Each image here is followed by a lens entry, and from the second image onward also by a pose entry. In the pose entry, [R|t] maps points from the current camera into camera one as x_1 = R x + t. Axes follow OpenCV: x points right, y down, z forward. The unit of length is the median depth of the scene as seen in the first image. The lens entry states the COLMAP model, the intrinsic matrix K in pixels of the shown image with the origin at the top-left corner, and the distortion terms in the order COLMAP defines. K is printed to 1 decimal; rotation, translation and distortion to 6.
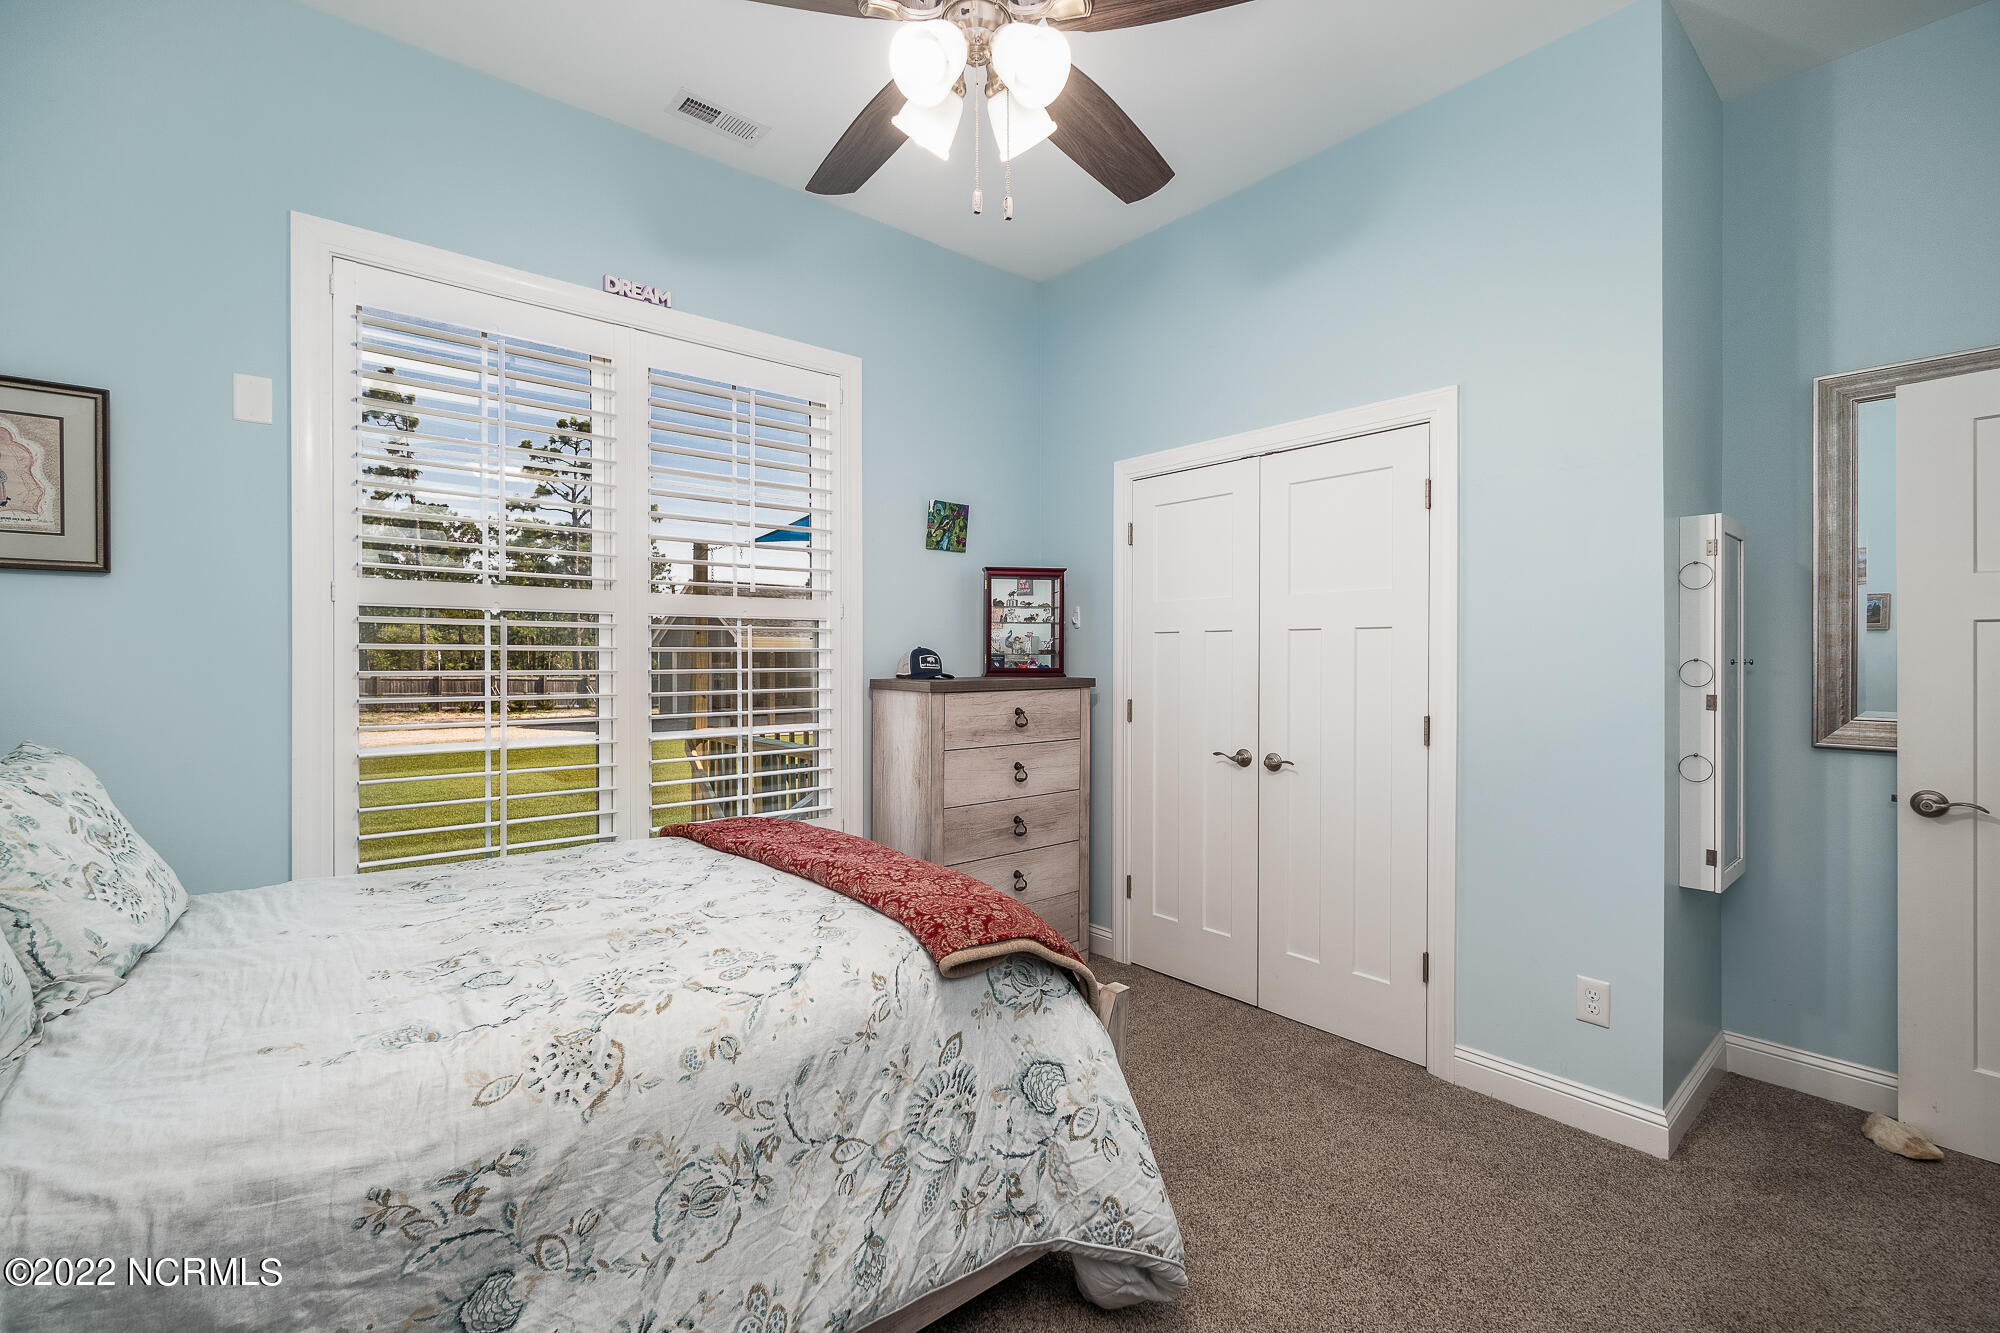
lens RADIAL K [[860.8, 0, 993.7], [0, 860.8, 658.2], [0, 0, 1]] dist [-0.000156, 0.000134]
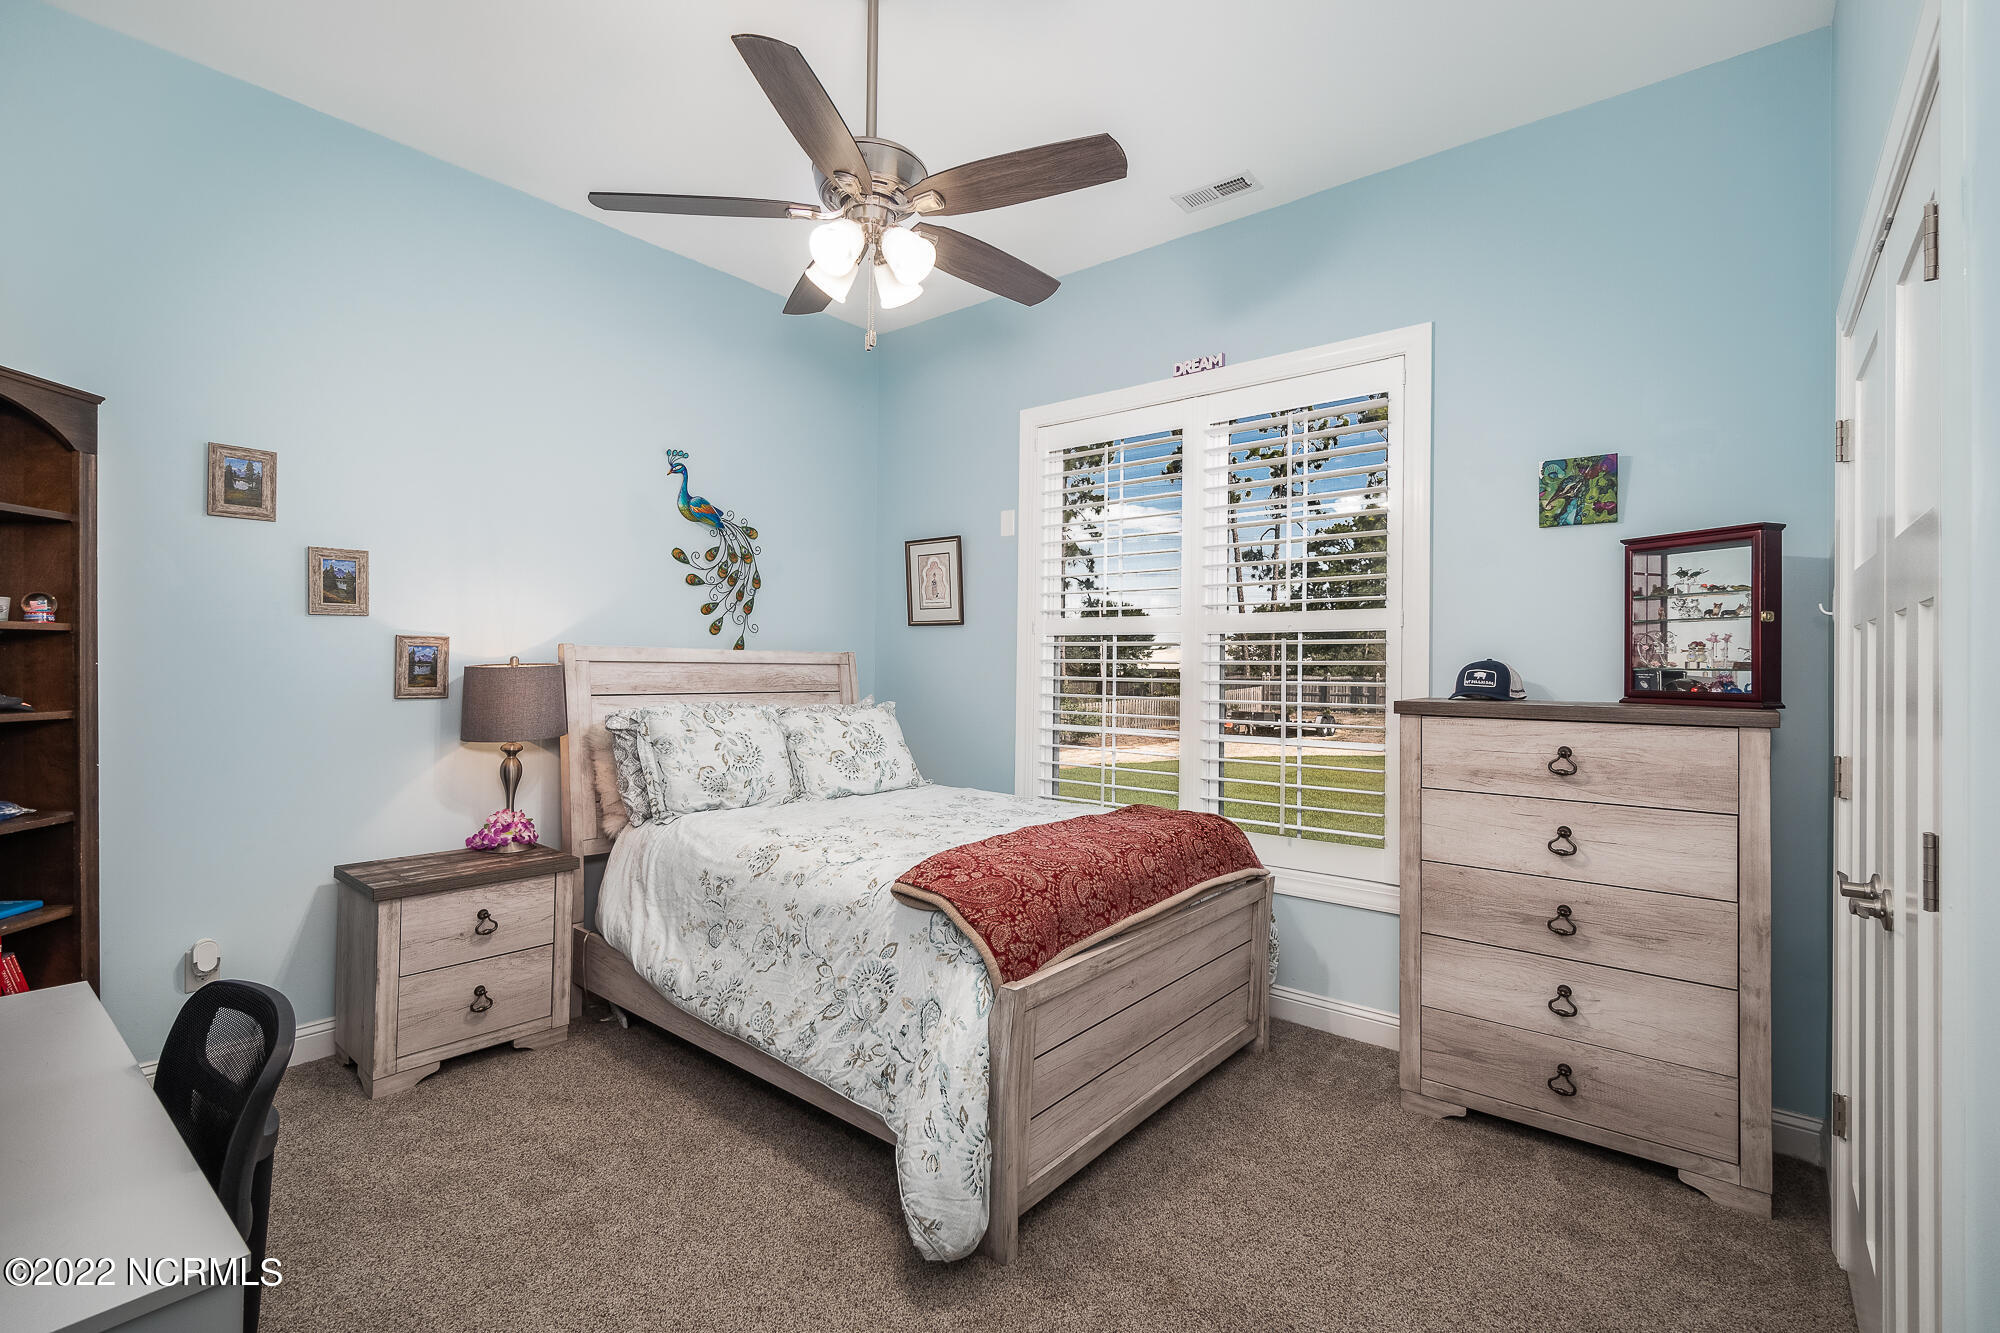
lens RADIAL K [[917.3, 0, 1000.1], [0, 917.3, 658.4], [0, 0, 1]] dist [0.001268, 0.000100]
pose [[0.177020, -0.009864, -0.984158, 0.718842], [-0.014805, 0.999810, -0.012683, 0.003706], [0.984096, 0.016815, 0.176840, 0.461298]]
